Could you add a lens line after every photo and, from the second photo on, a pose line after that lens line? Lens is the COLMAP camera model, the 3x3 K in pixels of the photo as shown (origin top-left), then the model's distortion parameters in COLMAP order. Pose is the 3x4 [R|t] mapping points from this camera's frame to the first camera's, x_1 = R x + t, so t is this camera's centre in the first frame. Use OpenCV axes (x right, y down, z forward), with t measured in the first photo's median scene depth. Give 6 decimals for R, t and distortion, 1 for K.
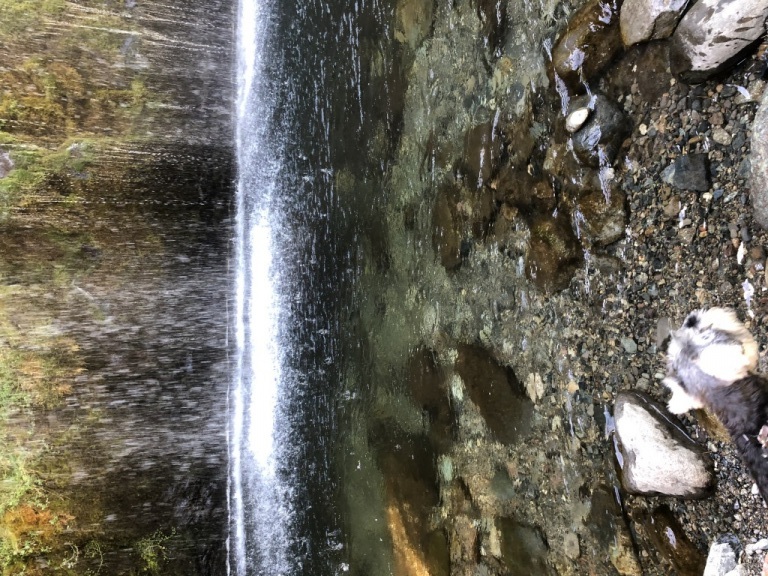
lens RADIAL K [[620.1, 0, 383.3], [0, 620.1, 274.1], [0, 0, 1]] dist [0.050736, -0.079042]
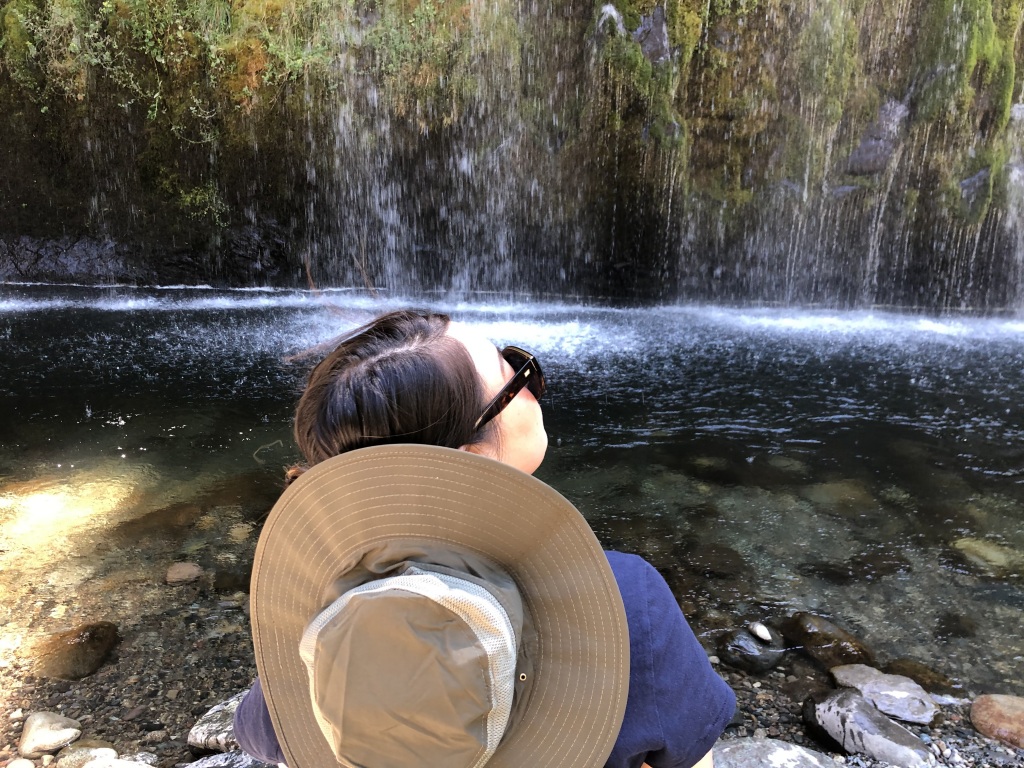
lens RADIAL K [[841.5, 0, 516.8], [0, 841.5, 376.1], [0, 0, 1]] dist [0.018284, -0.012026]
pose [[-0.011607, 0.990933, -0.133853, 0.077418], [-0.999213, -0.016571, -0.036029, 0.272163], [-0.037920, 0.133329, 0.990346, -0.577725]]
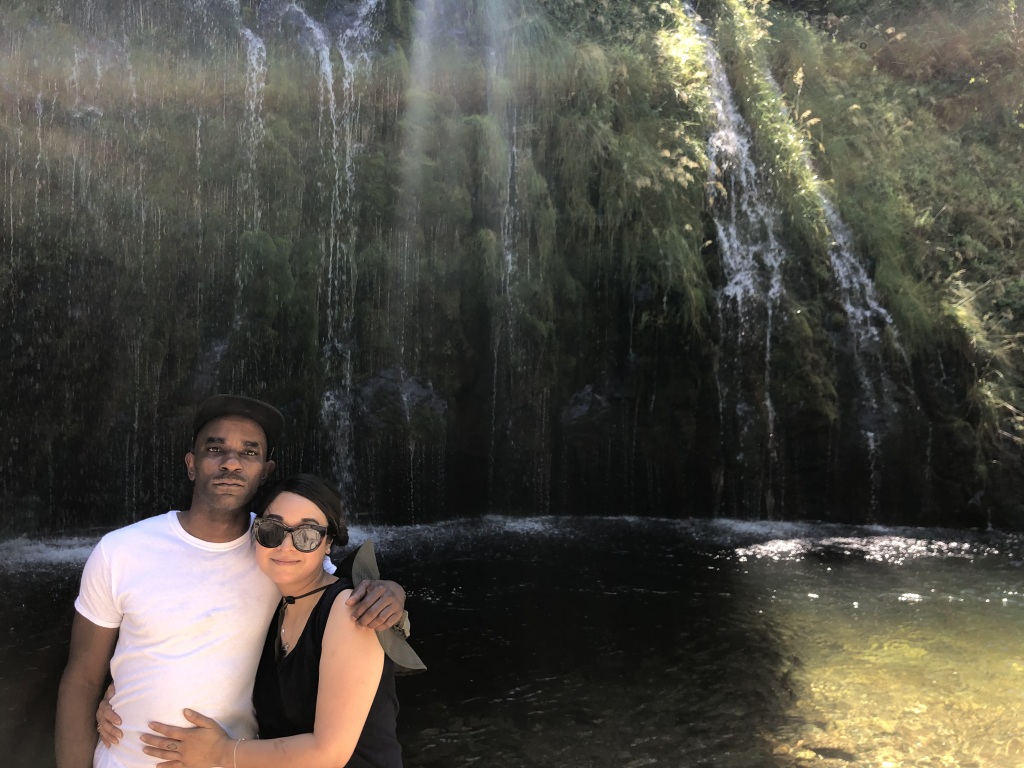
lens RADIAL K [[841.5, 0, 516.8], [0, 841.5, 376.1], [0, 0, 1]] dist [0.018284, -0.012026]
pose [[0.131997, 0.937407, -0.322248, 0.069361], [-0.926371, 0.000977, -0.376611, -2.073181], [-0.352723, 0.348233, 0.868516, -1.530401]]
